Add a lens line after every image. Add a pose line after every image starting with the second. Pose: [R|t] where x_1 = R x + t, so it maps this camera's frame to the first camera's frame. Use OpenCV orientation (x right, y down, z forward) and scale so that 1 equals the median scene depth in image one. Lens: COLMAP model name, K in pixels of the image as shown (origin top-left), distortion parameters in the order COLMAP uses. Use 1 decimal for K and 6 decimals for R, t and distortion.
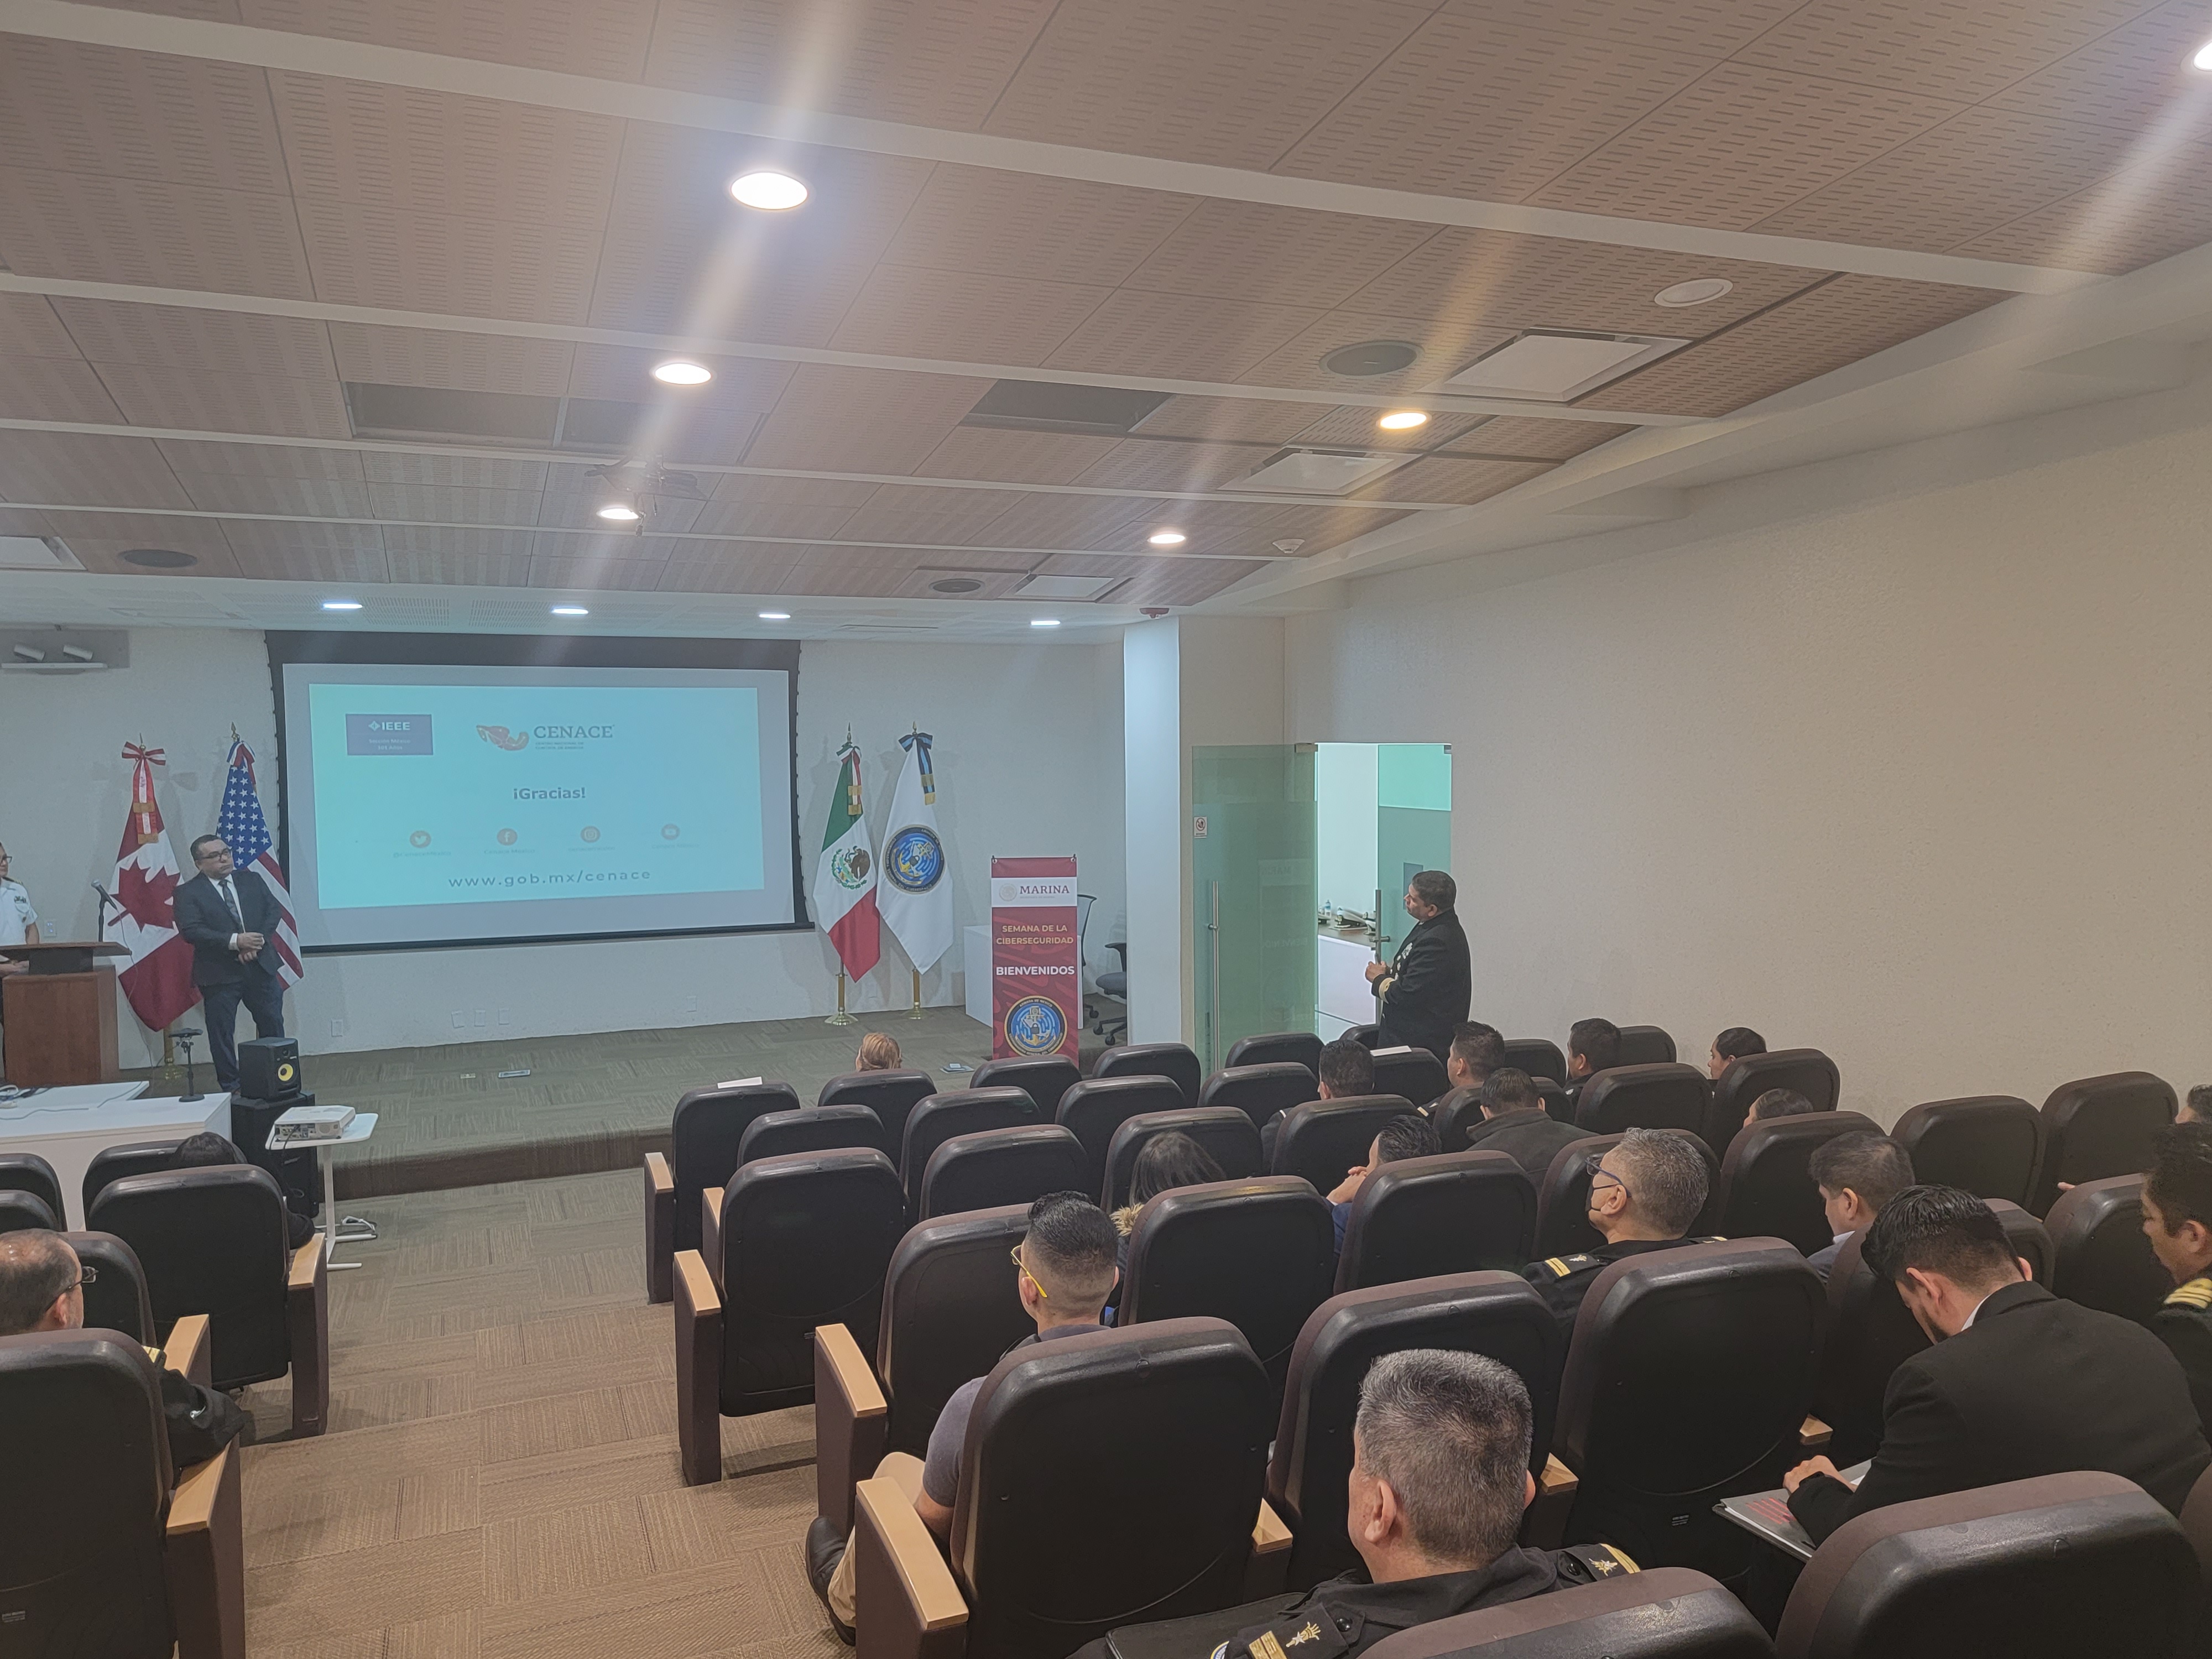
lens RADIAL K [[1603.1, 0, 1114.0], [0, 1603.1, 834.1], [0, 0, 1]] dist [0.069428, -0.052631]
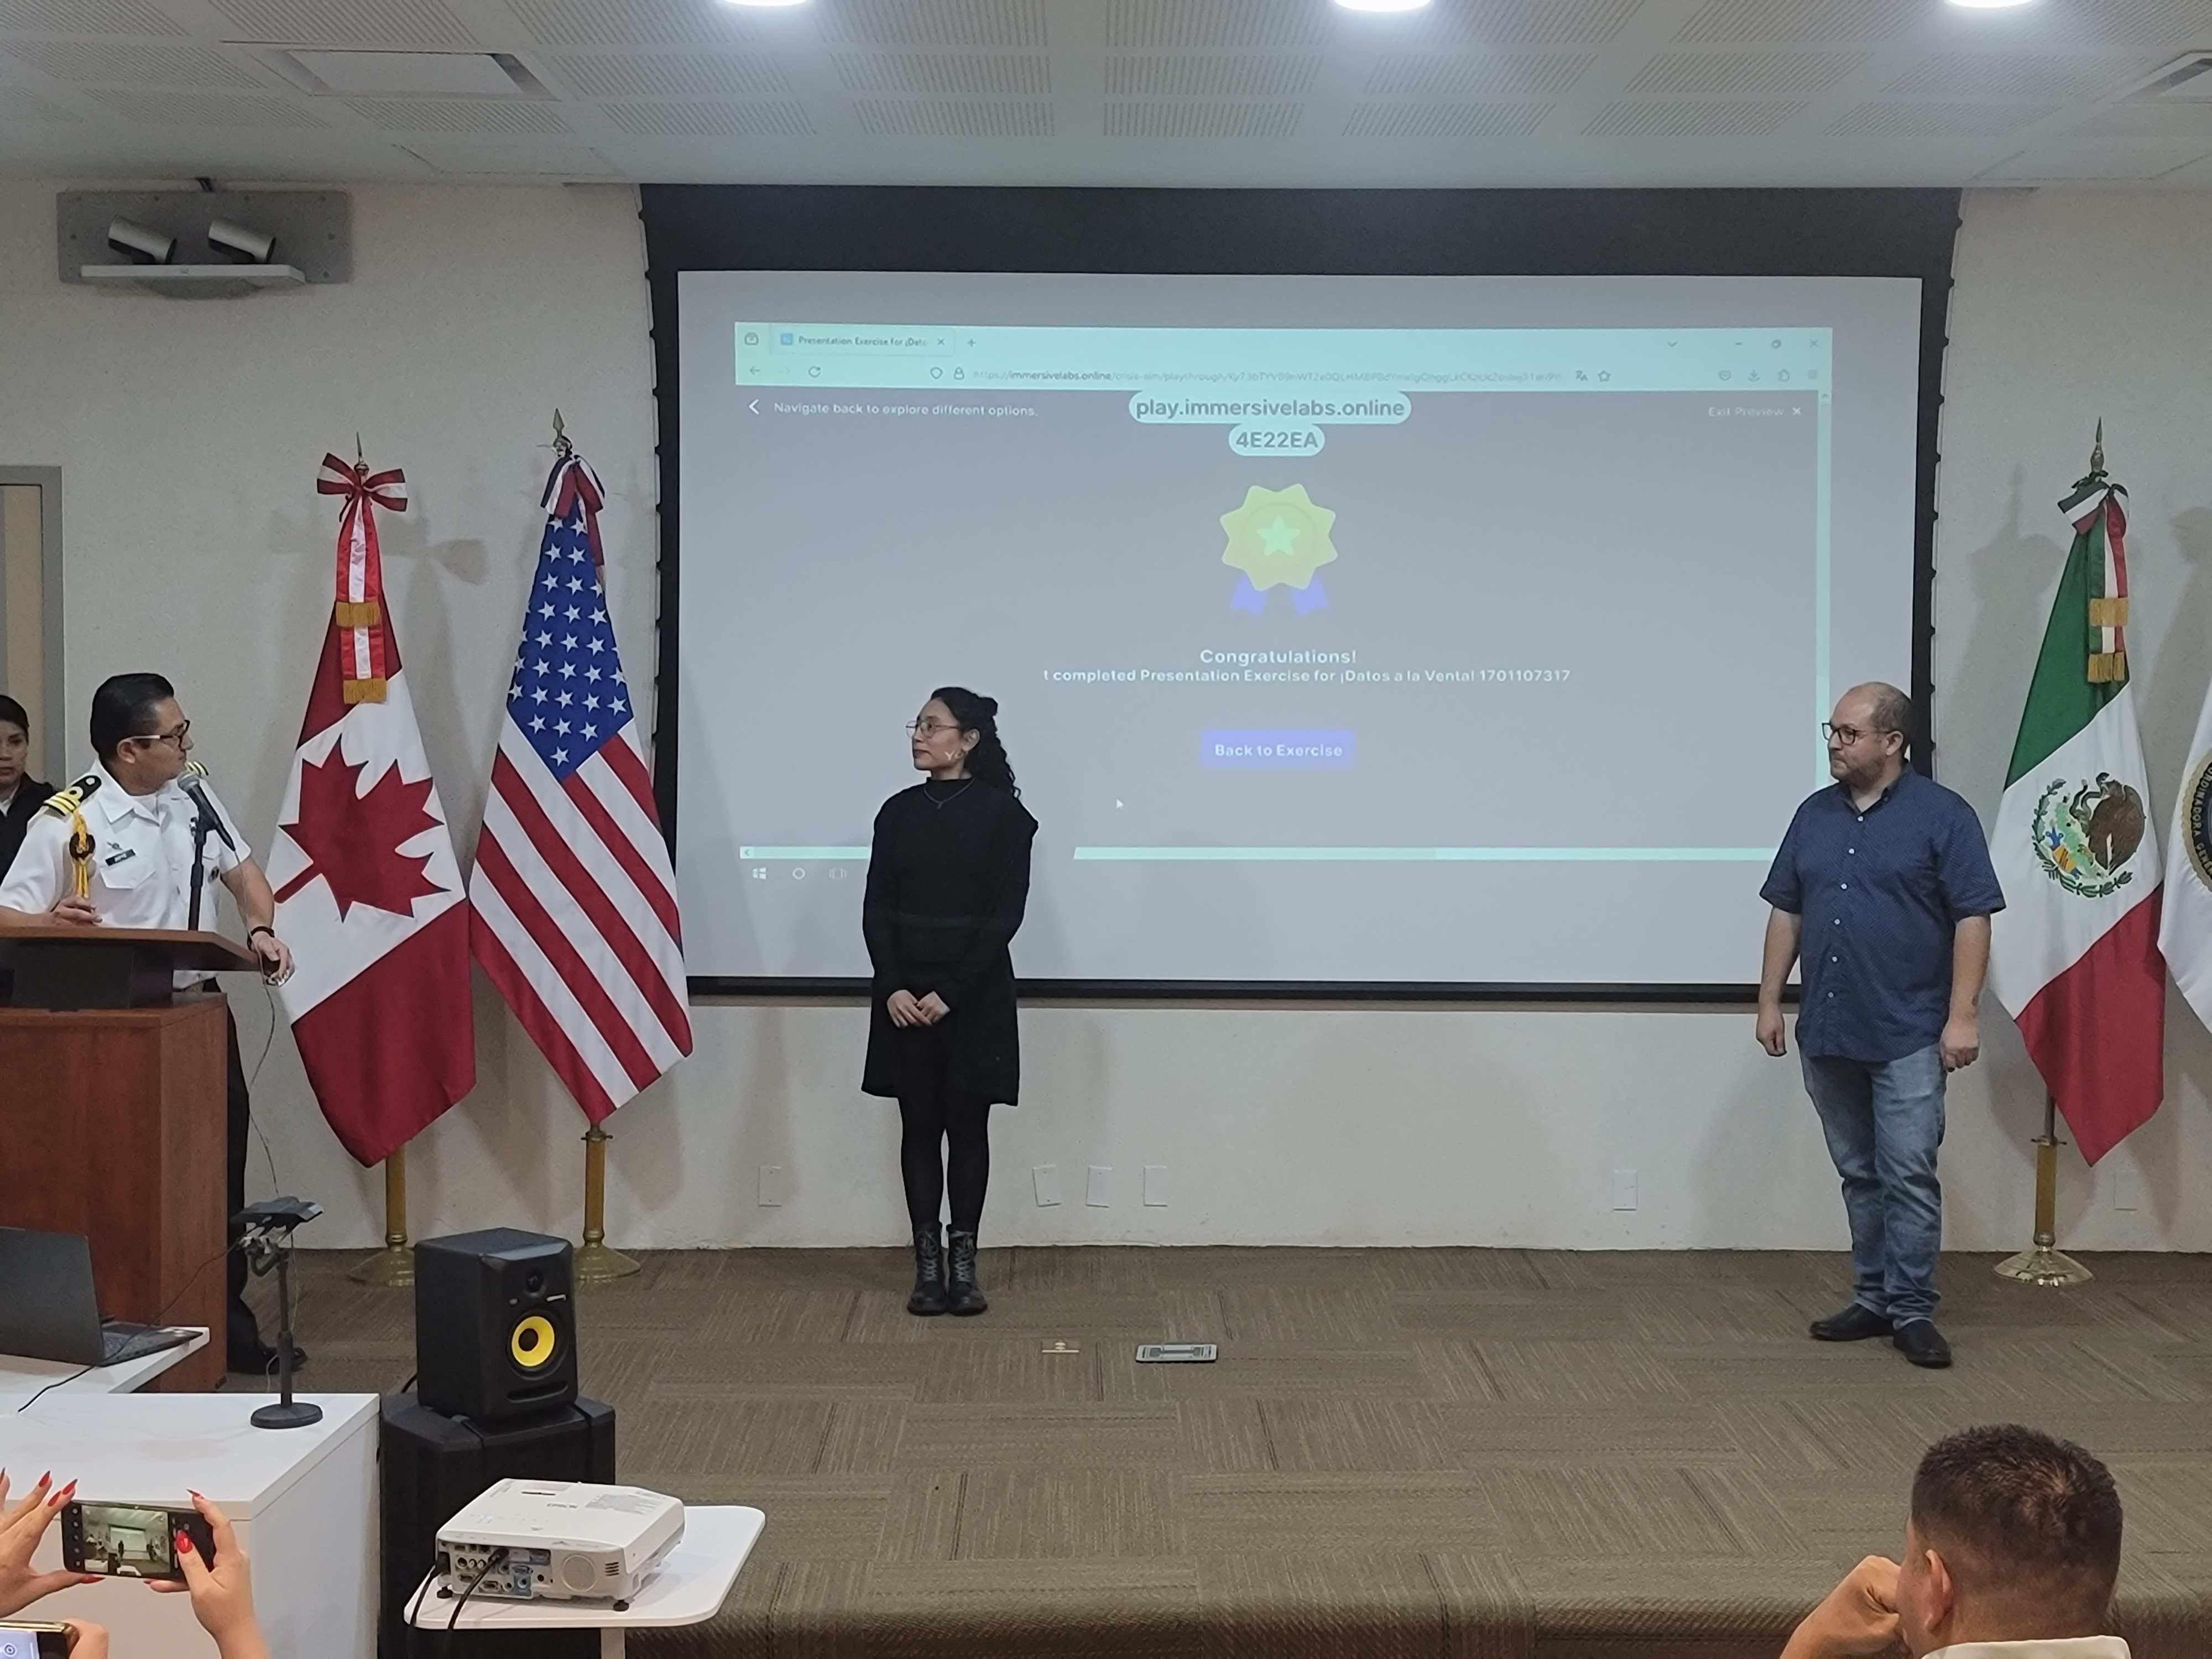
lens RADIAL K [[3043.1, 0, 1146.7], [0, 3043.1, 823.4], [0, 0, 1]] dist [0.086981, -0.000821]
pose [[0.932068, 0.030940, -0.360960, -0.130650], [-0.032755, 0.999463, 0.001088, 0.027911], [0.360799, 0.010809, 0.932581, 0.351207]]
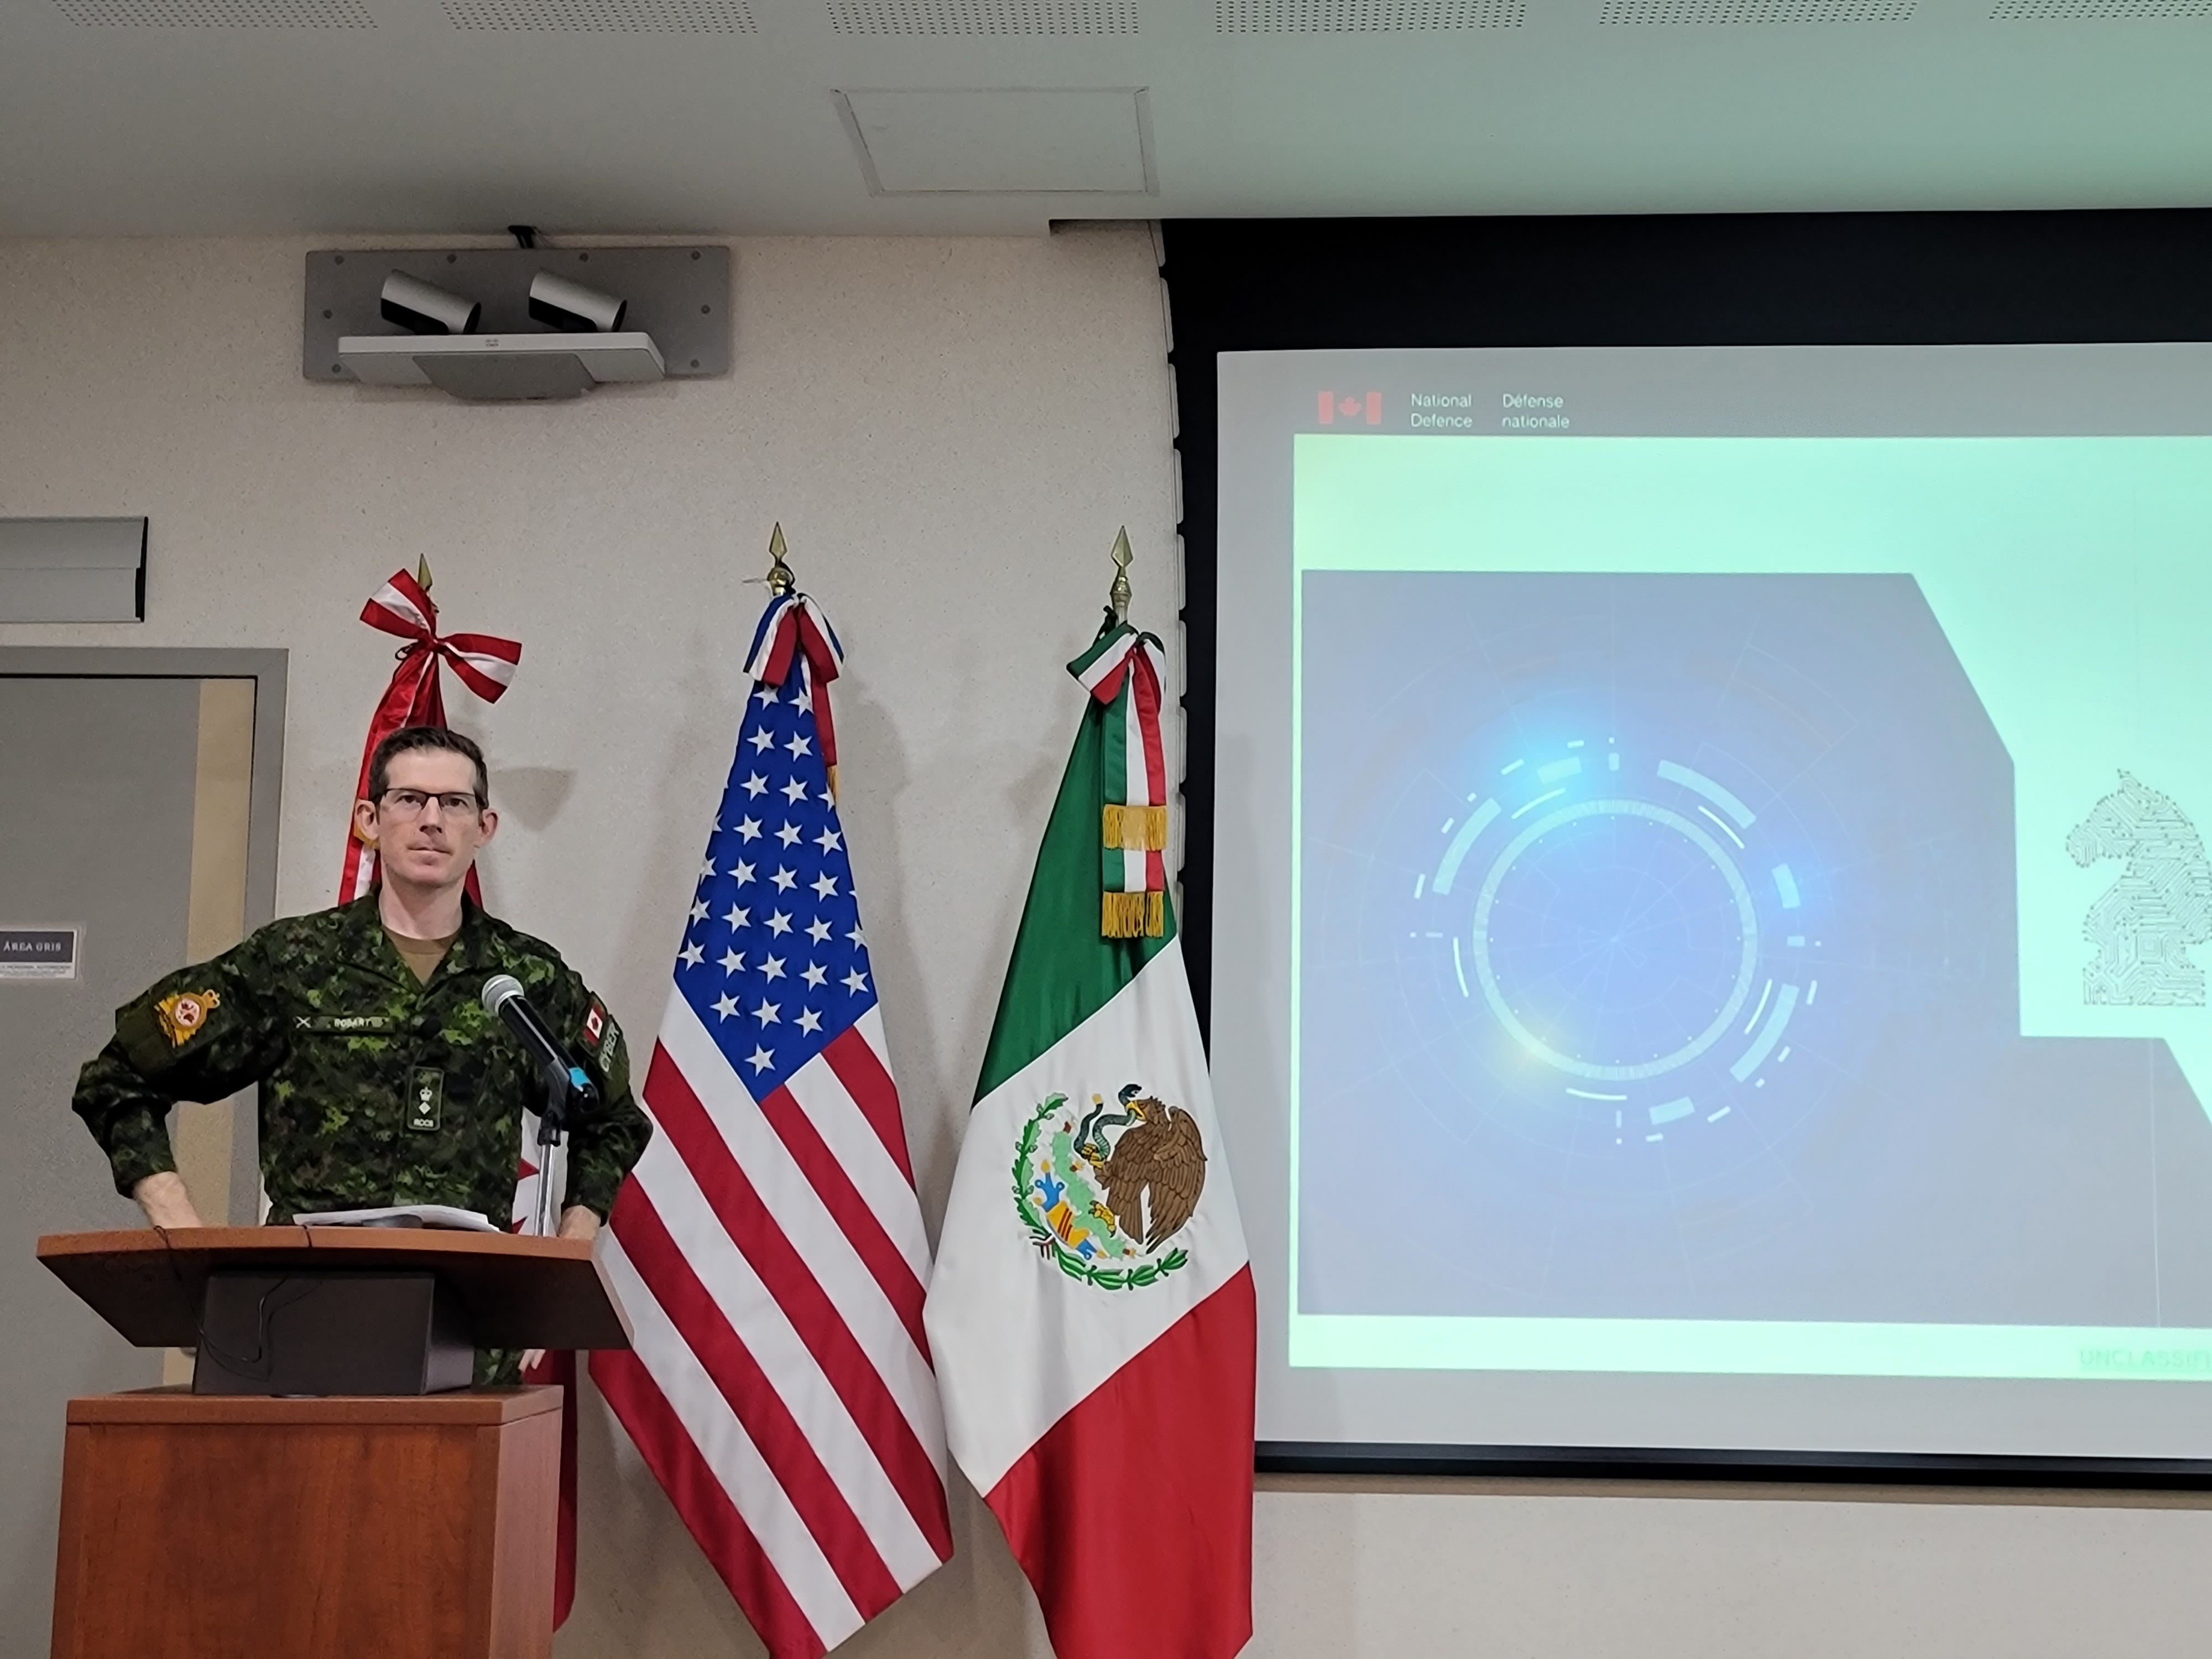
lens RADIAL K [[3076.5, 0, 1132.5], [0, 3076.5, 841.7], [0, 0, 1]] dist [0.147397, -0.226552]
pose [[0.913240, -0.044710, -0.404961, -0.334155], [-0.037884, 0.980336, -0.193667, 0.074568], [0.405656, 0.192206, 0.893588, 0.578655]]
